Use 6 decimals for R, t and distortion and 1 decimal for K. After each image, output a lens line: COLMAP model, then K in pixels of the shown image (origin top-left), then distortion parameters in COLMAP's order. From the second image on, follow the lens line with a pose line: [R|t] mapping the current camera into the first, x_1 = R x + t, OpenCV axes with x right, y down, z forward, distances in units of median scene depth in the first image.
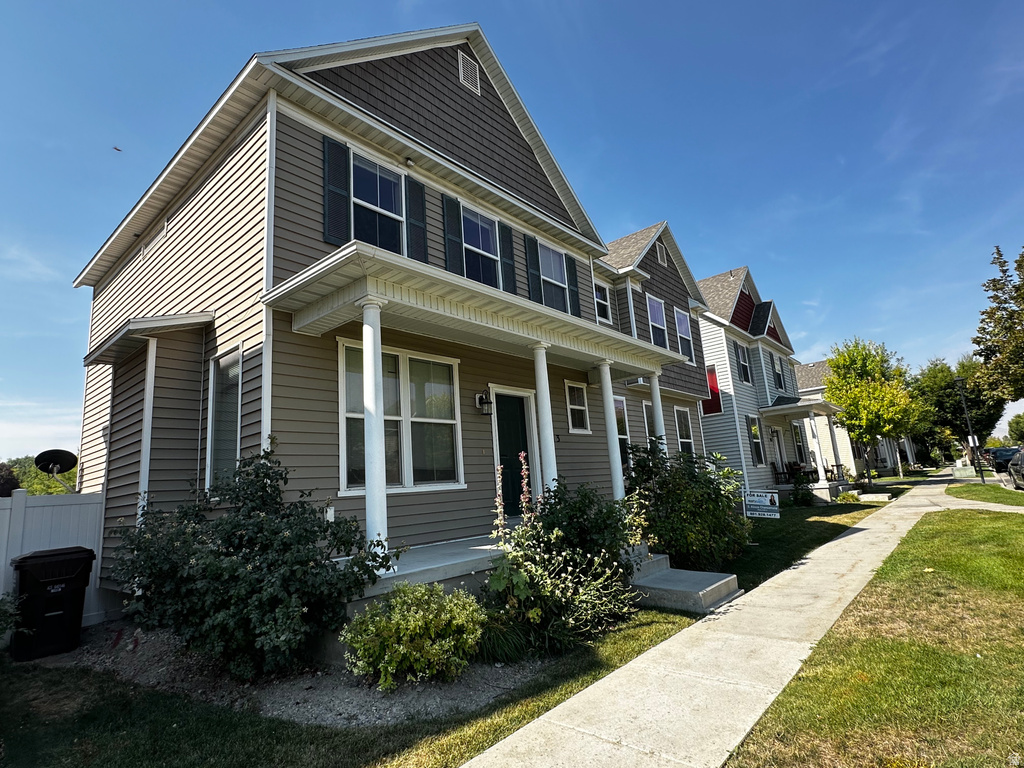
lens RADIAL K [[534.8, 0, 512.9], [0, 534.8, 384.4], [0, 0, 1]] dist [-0.003139, -0.000133]
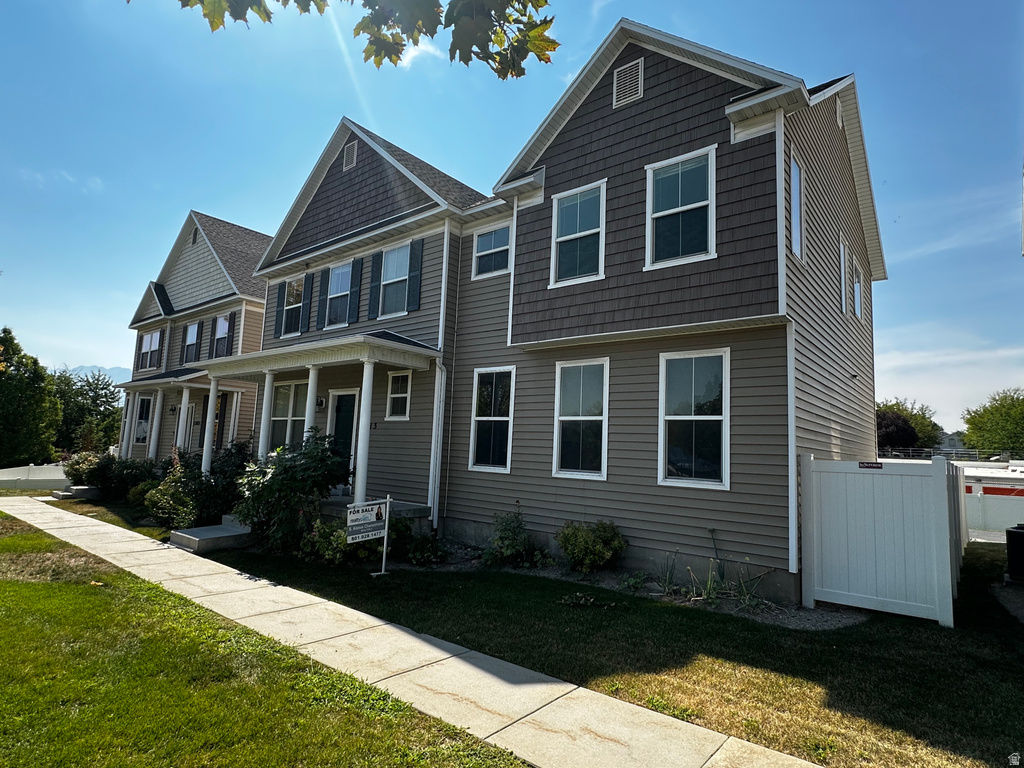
lens RADIAL K [[559.1, 0, 512.2], [0, 559.1, 383.5], [0, 0, 1]] dist [-0.000689, -0.000118]
pose [[0.013434, -0.039815, -0.999117, 1.316554], [0.155708, 0.987101, -0.037243, 0.102576], [0.987712, -0.155070, 0.019460, 1.291917]]
